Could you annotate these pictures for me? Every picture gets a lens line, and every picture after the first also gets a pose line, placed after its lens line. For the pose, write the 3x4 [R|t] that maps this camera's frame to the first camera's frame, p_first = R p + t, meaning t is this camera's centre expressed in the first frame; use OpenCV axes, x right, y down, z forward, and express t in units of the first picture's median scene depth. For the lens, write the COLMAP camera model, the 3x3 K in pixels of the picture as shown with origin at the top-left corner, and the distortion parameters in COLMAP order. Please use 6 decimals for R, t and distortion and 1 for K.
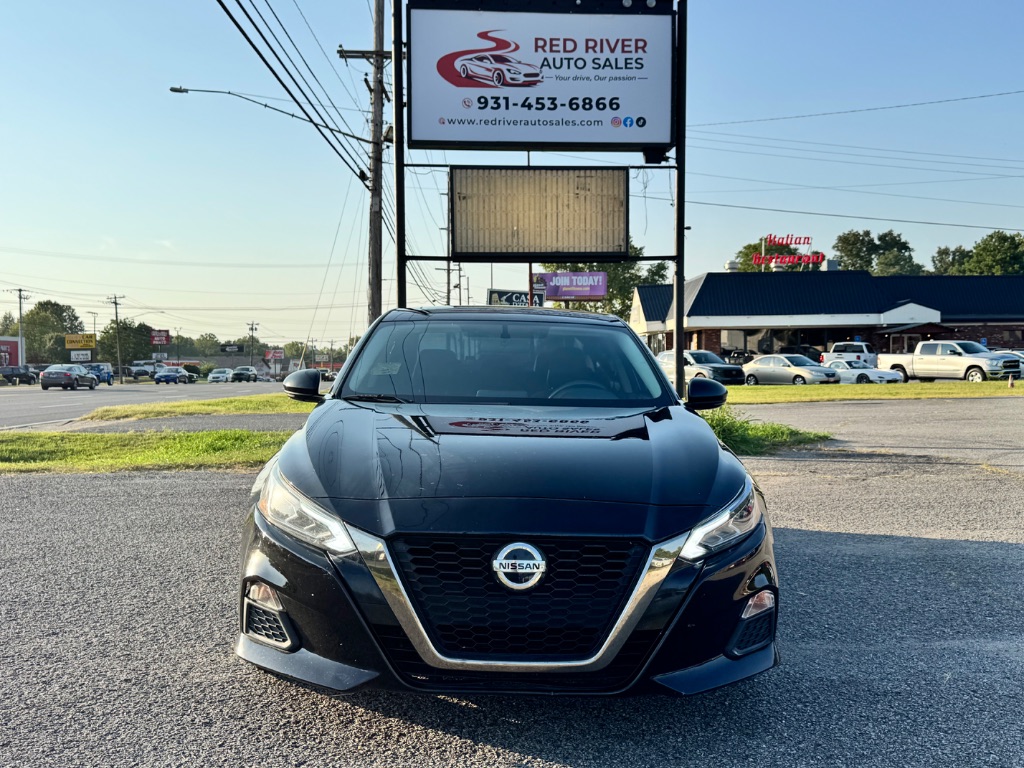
lens RADIAL K [[1011.5, 0, 513.3], [0, 1011.5, 376.9], [0, 0, 1]] dist [0.162227, -0.333537]
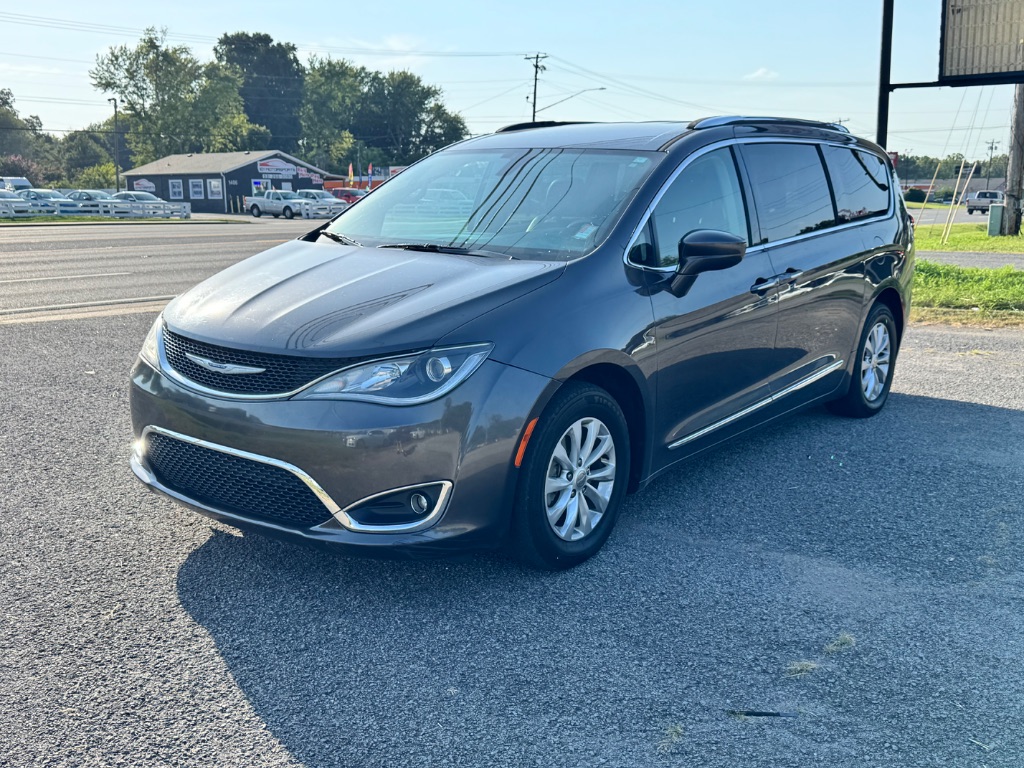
lens RADIAL K [[1005.3, 0, 512.0], [0, 1005.3, 384.0], [0, 0, 1]] dist [0.150684, -0.247925]
pose [[0.765795, 0.118315, -0.632107, 0.248254], [-0.004708, 0.983935, 0.178465, -0.017677], [0.643068, -0.133692, 0.754049, 0.052181]]
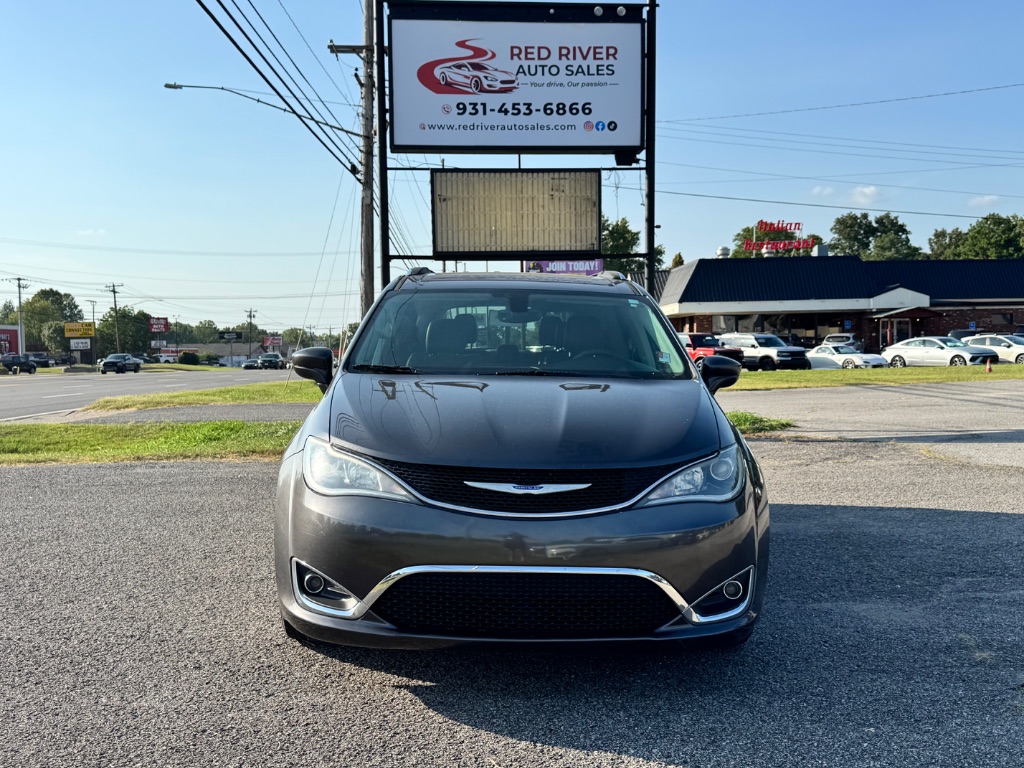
lens RADIAL K [[1013.4, 0, 512.0], [0, 1013.4, 384.0], [0, 0, 1]] dist [0.151726, -0.337224]
pose [[0.999977, -0.006777, -0.000901, 0.021113], [0.006795, 0.999739, 0.021797, -0.007842], [0.000753, -0.021802, 0.999762, -0.057697]]
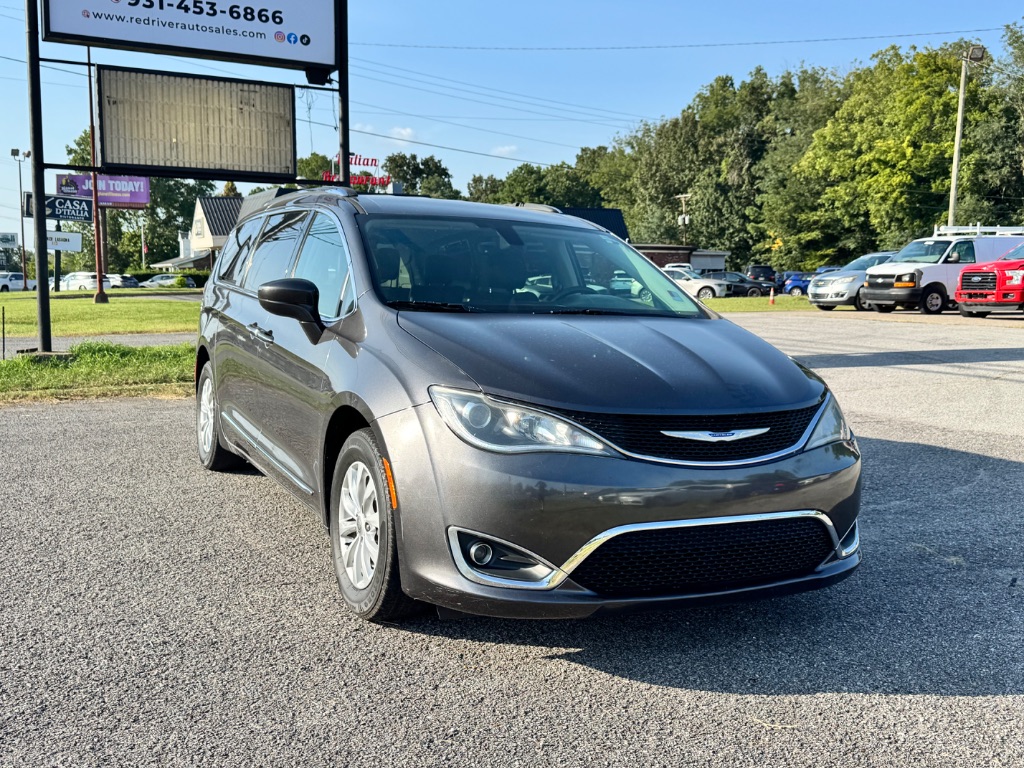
lens RADIAL K [[1013.4, 0, 512.0], [0, 1013.4, 384.0], [0, 0, 1]] dist [0.151726, -0.337224]
pose [[0.906254, -0.029272, 0.421719, -0.120563], [-0.008187, 0.996197, 0.086742, -0.008634], [-0.422655, -0.082063, 0.902568, 0.000929]]
